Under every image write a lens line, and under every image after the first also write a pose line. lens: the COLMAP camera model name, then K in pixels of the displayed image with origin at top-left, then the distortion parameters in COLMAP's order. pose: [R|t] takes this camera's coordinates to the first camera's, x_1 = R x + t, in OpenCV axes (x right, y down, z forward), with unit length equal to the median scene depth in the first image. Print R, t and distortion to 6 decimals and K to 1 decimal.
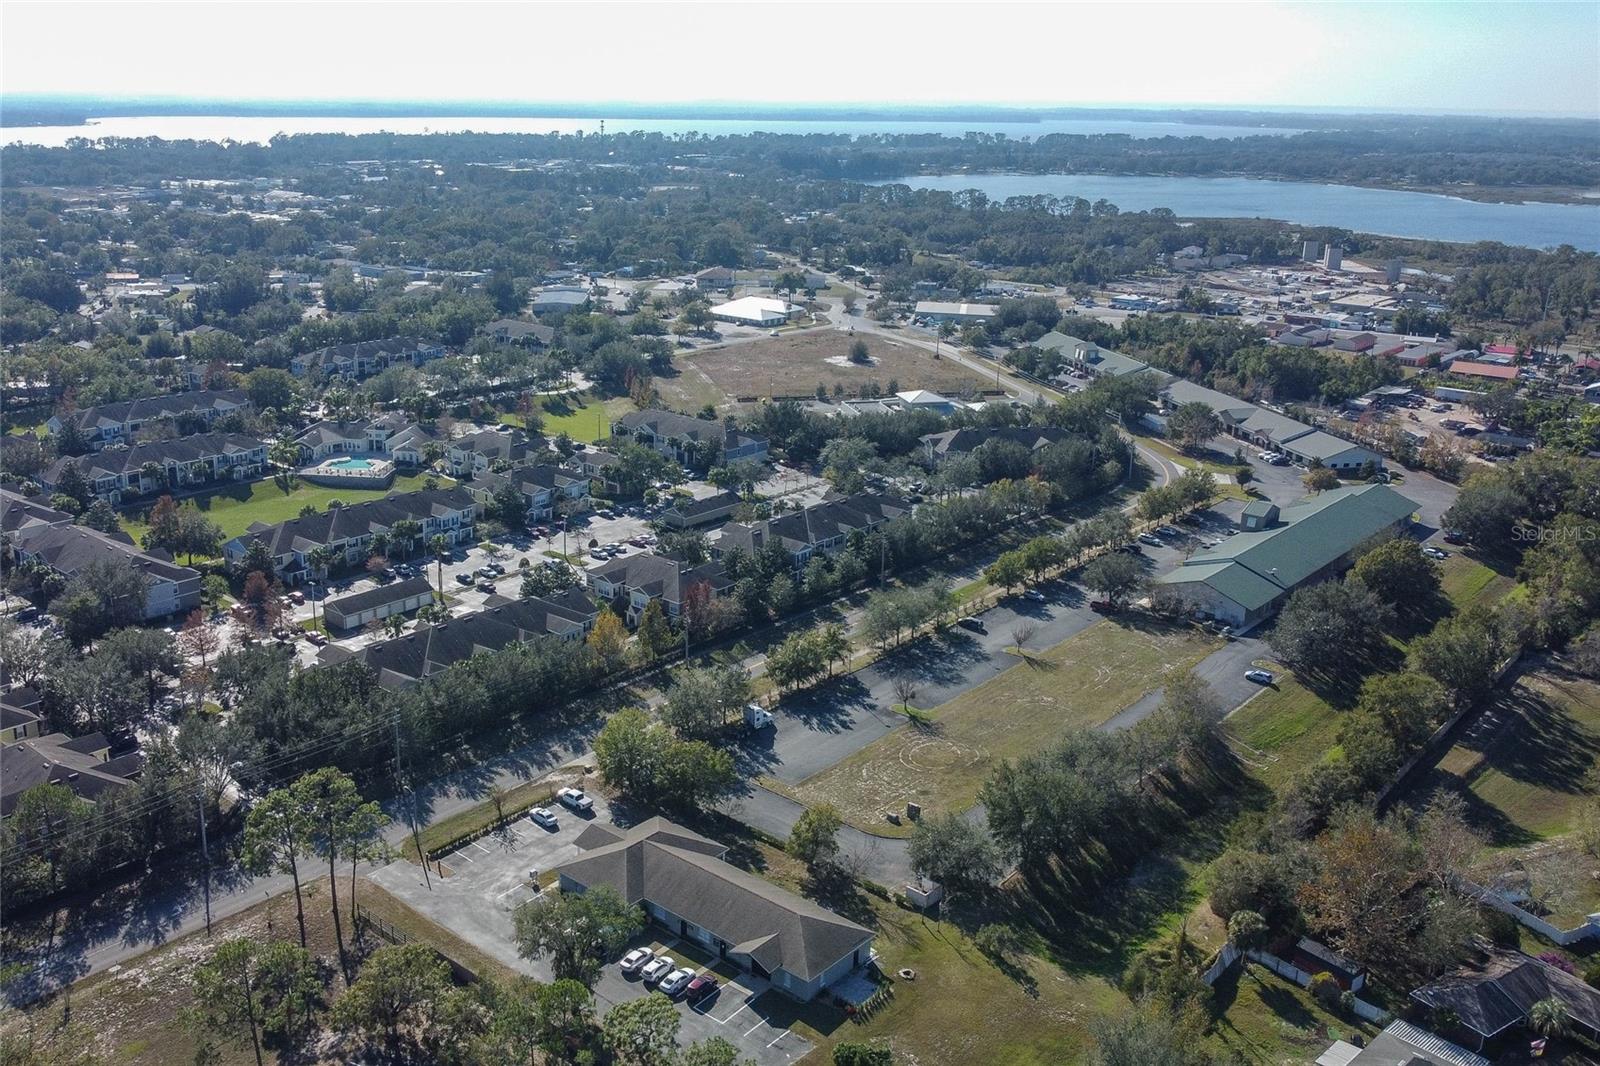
lens RADIAL K [[1372.9, 0, 800.0], [0, 1372.9, 533.0], [0, 0, 1]] dist [0.004064, -0.007370]
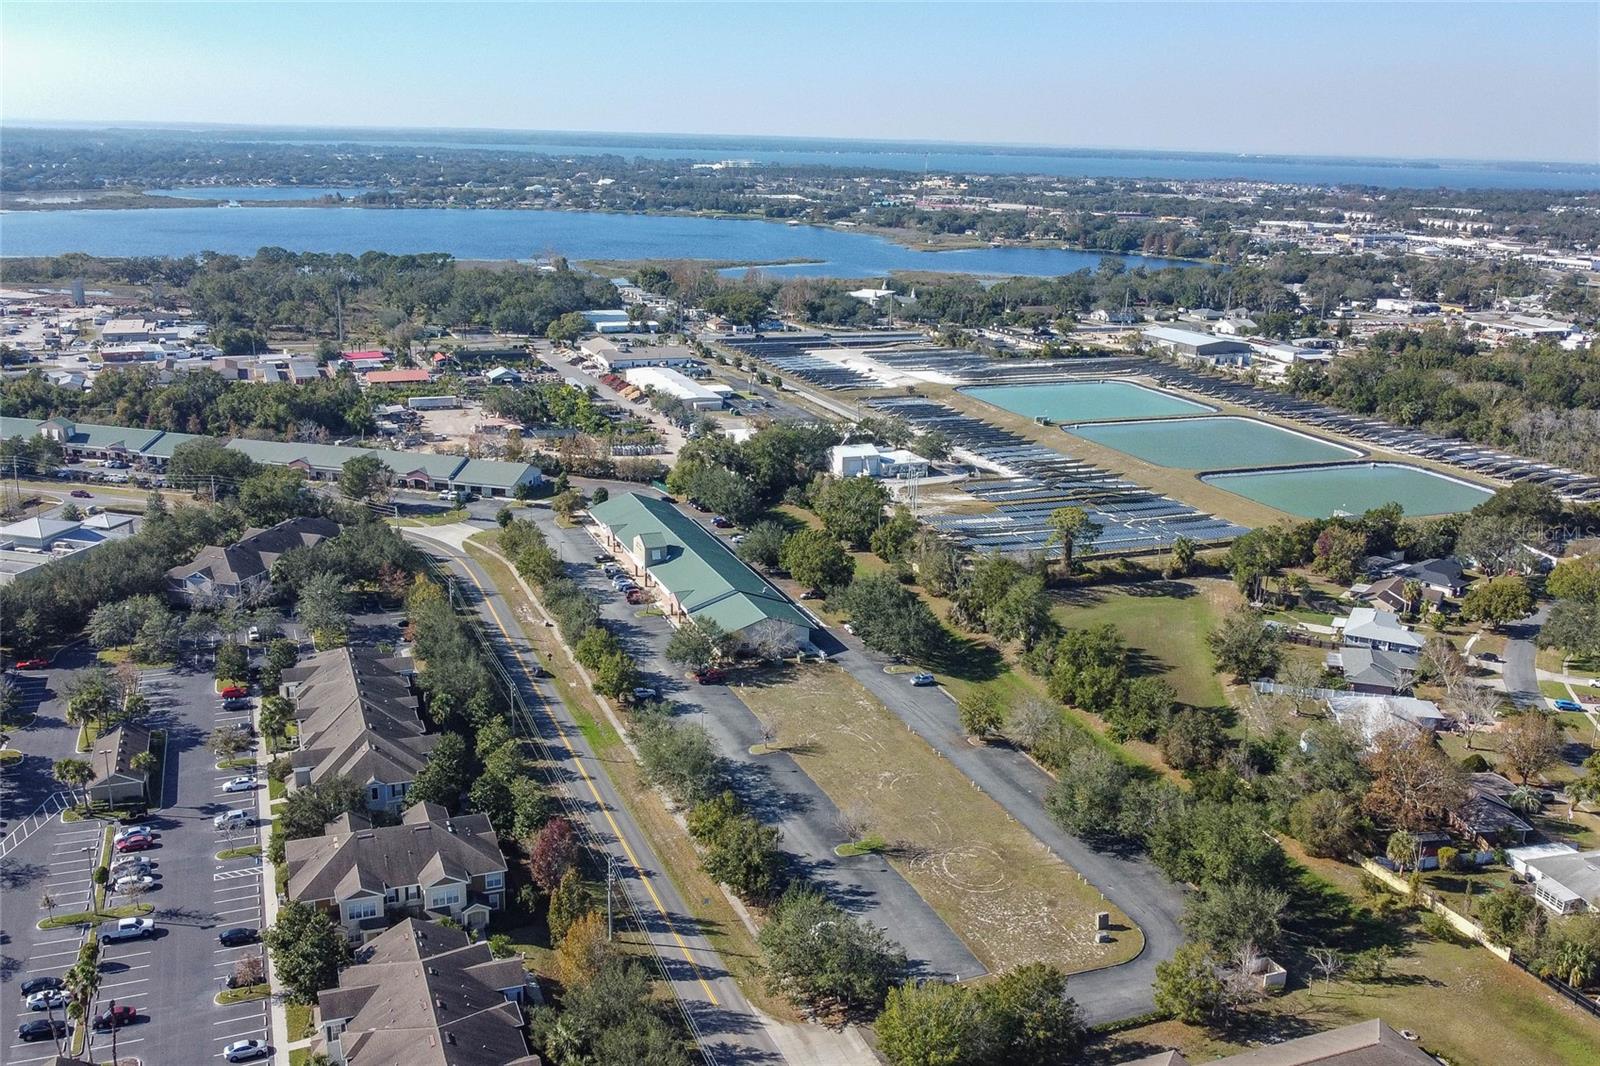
lens RADIAL K [[1374.8, 0, 781.5], [0, 1374.8, 532.1], [0, 0, 1]] dist [-0.005697, -0.001984]
pose [[0.501960, -0.246441, 0.829037, -0.377080], [0.248768, 0.959178, 0.134504, -0.115298], [-0.828342, 0.138722, 0.542776, 0.344156]]
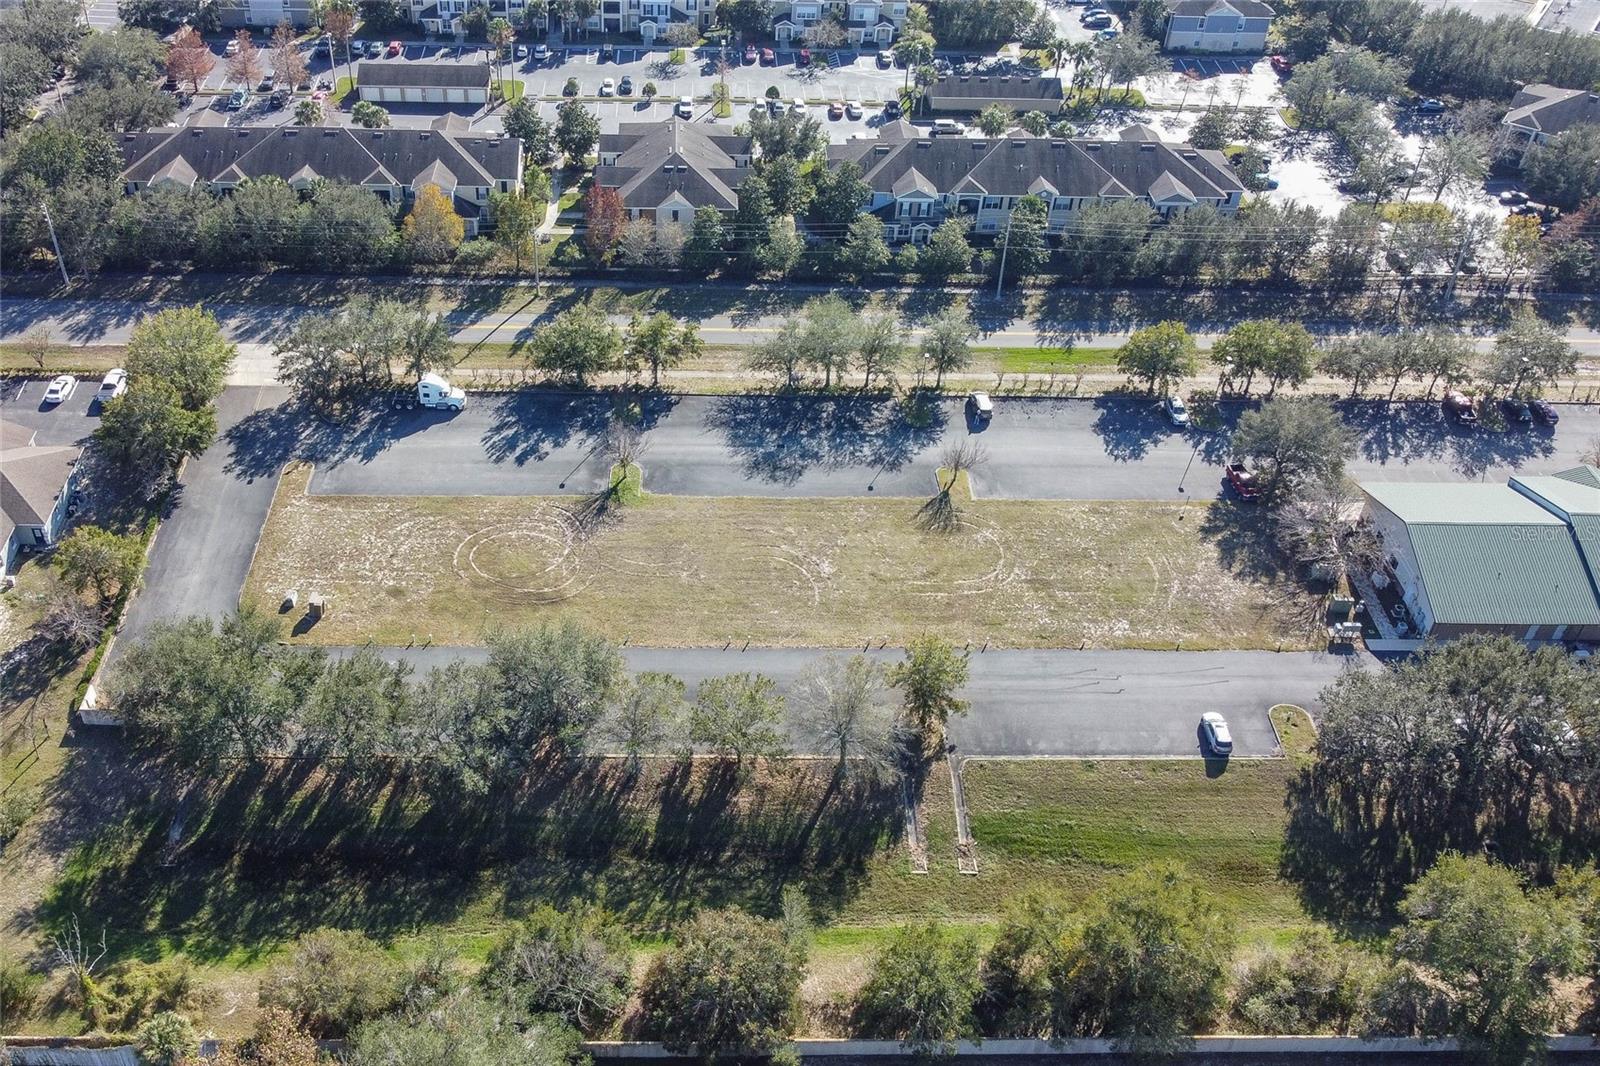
lens RADIAL K [[1458.9, 0, 800.0], [0, 1458.9, 533.0], [0, 0, 1]] dist [0.002286, -0.001169]
pose [[0.668750, 0.474381, -0.572483, 0.344056], [-0.236025, 0.865624, 0.441574, -0.112137], [0.705029, -0.160183, 0.690851, 0.354592]]
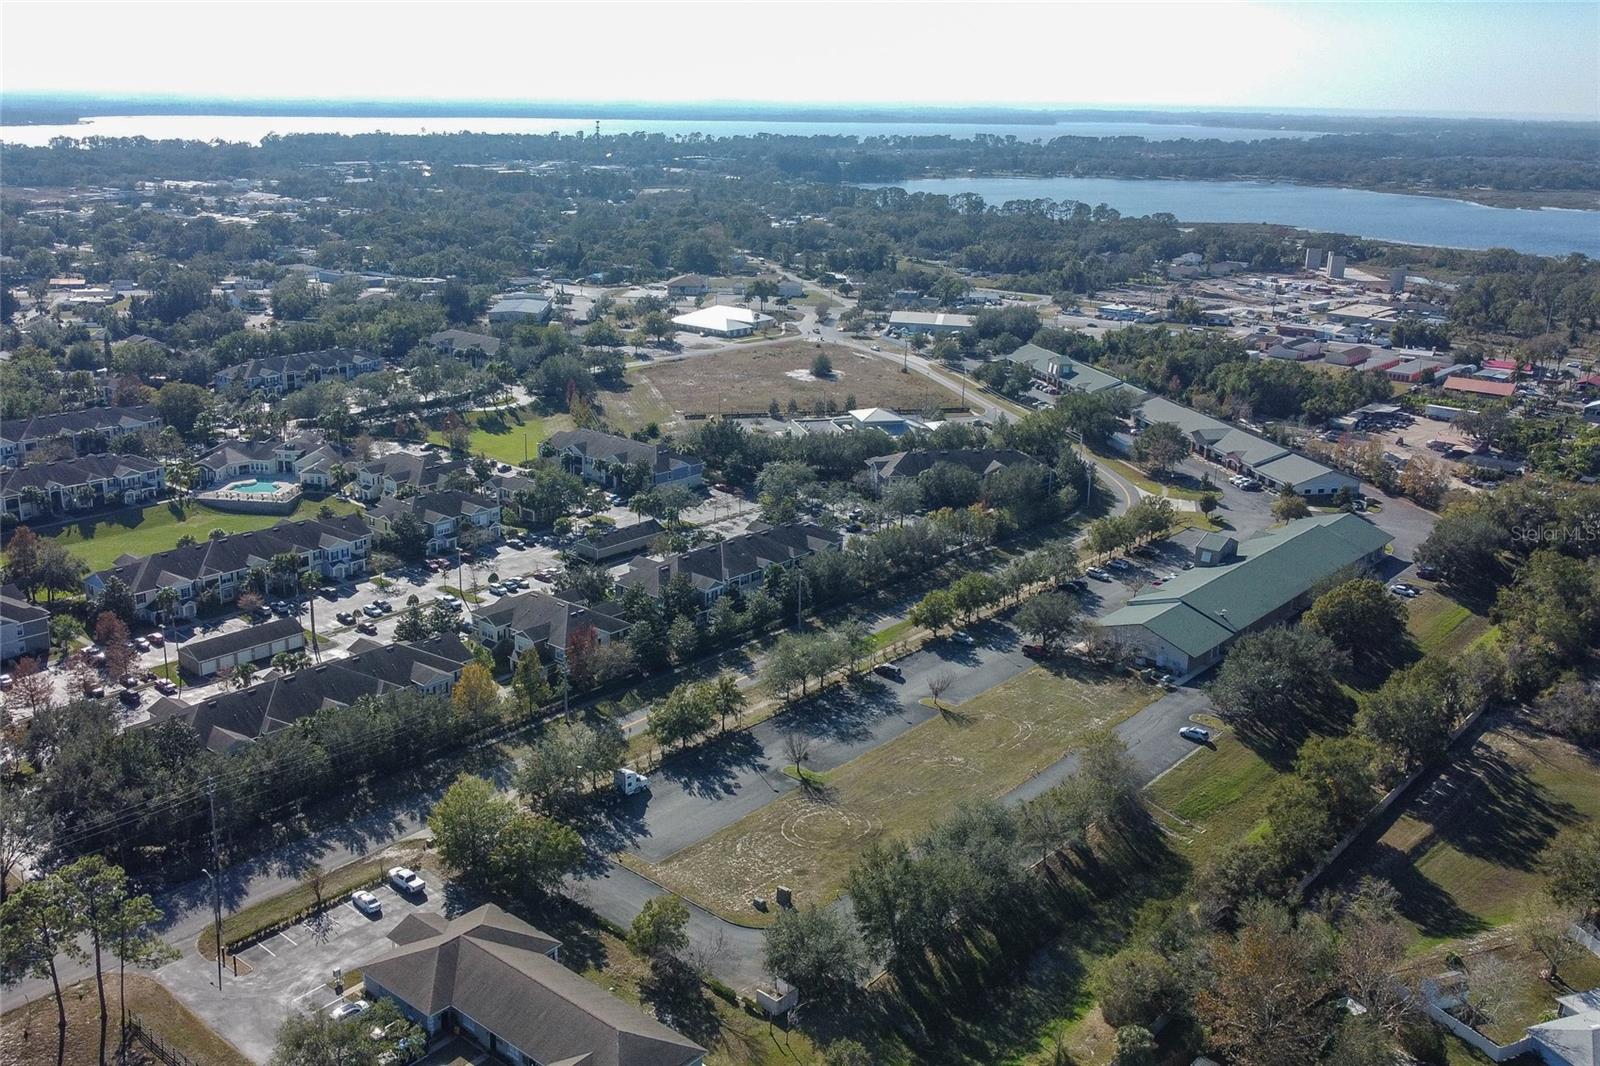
lens RADIAL K [[1391.6, 0, 800.0], [0, 1391.6, 533.0], [0, 0, 1]] dist [0.002196, -0.004734]
pose [[0.999963, 0.005146, -0.006873, 0.052095], [-0.005175, 0.999978, -0.004252, -0.016200], [0.006851, 0.004287, 0.999967, 0.047076]]
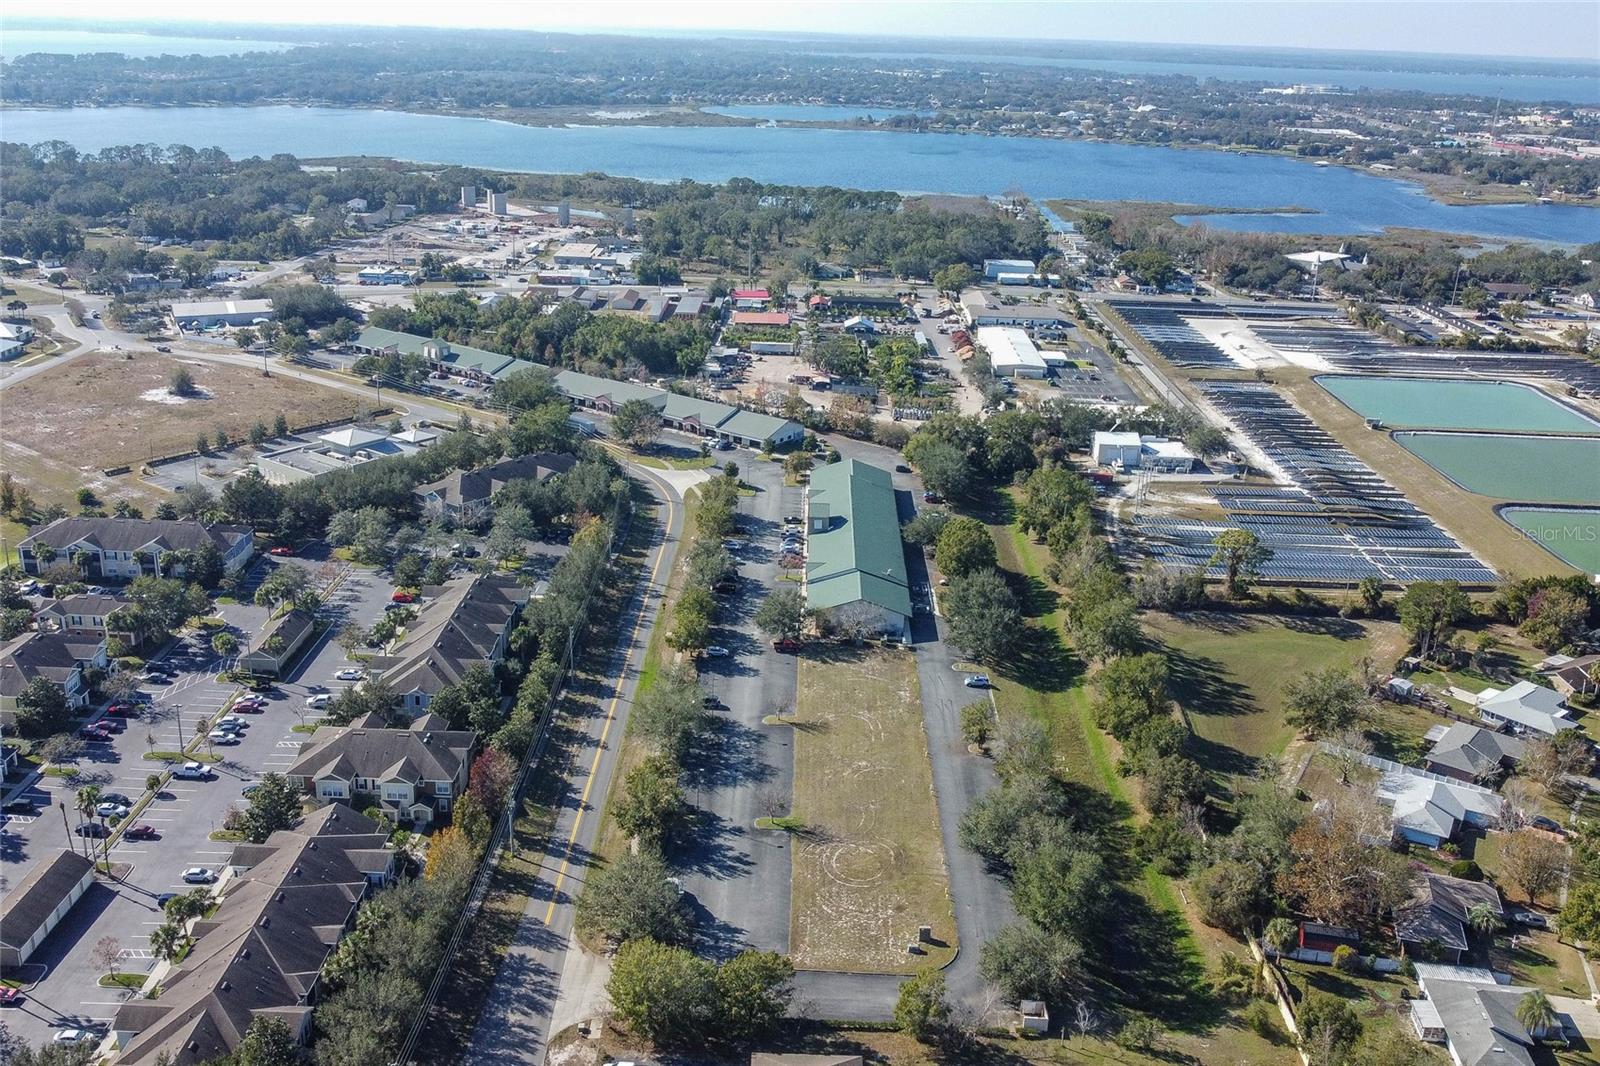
lens RADIAL K [[1391.6, 0, 800.0], [0, 1391.6, 533.0], [0, 0, 1]] dist [0.002196, -0.004734]
pose [[0.783066, -0.202429, 0.588074, -0.267754], [0.171484, 0.979171, 0.108710, -0.103450], [-0.597831, 0.015719, 0.801468, 0.138856]]
